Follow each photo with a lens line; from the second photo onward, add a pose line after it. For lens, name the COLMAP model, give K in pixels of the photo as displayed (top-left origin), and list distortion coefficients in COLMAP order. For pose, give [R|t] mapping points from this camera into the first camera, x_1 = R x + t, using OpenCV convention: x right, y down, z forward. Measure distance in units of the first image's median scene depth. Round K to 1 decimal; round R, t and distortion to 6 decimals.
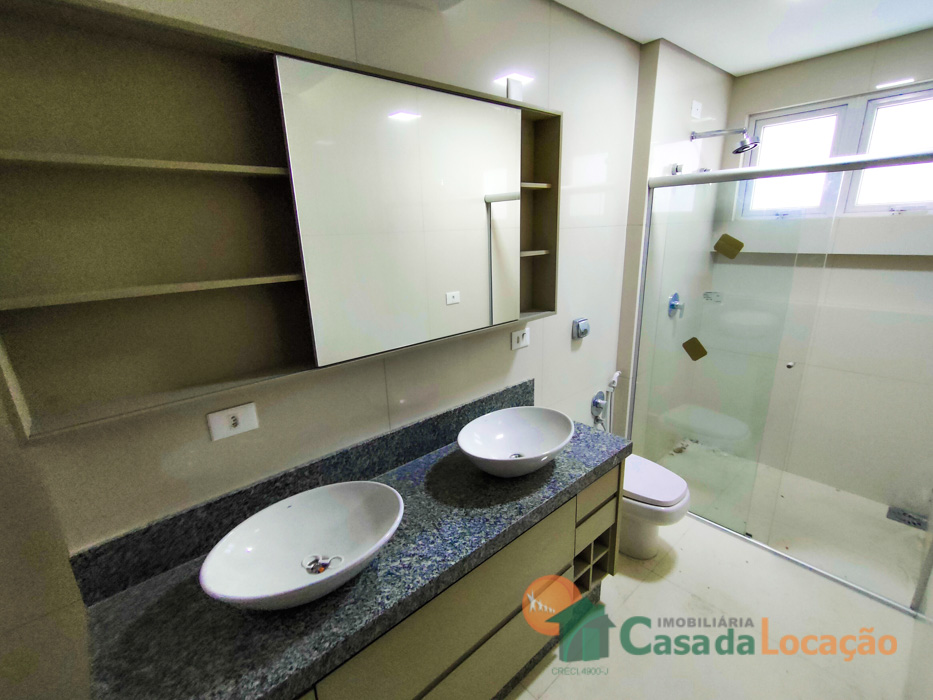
lens RADIAL K [[427.5, 0, 467.8], [0, 427.5, 353.9], [0, 0, 1]] dist [0.003328, -0.000911]
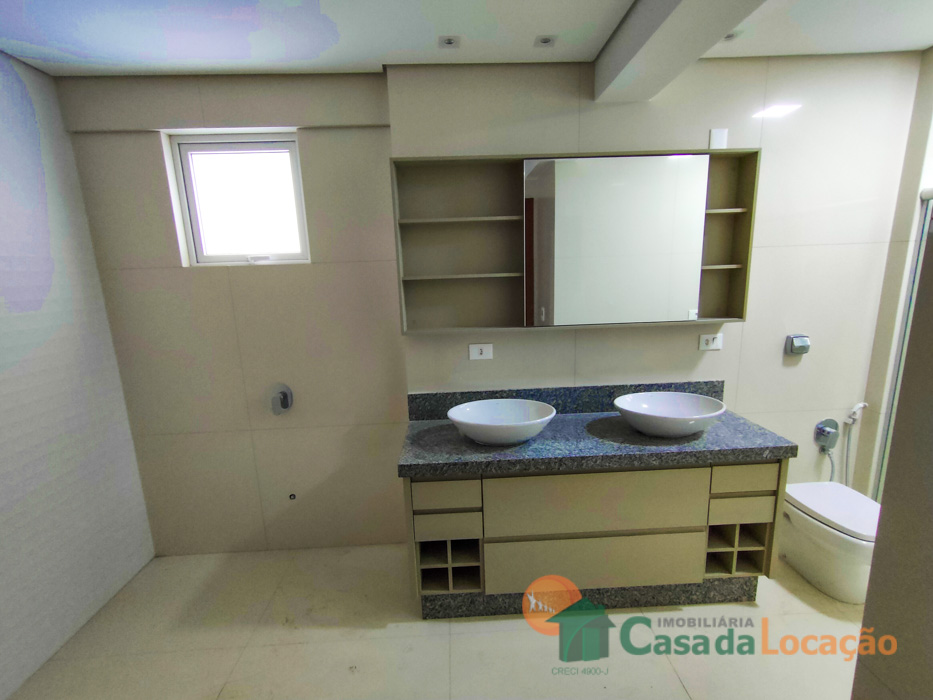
lens RADIAL K [[427.5, 0, 466.8], [0, 427.5, 349.1], [0, 0, 1]] dist [0.003328, -0.000911]
pose [[0.765437, 0.120116, -0.632201, 0.409285], [-0.172119, 0.984846, -0.021275, 0.140455], [0.620066, 0.125099, 0.774512, -0.336144]]
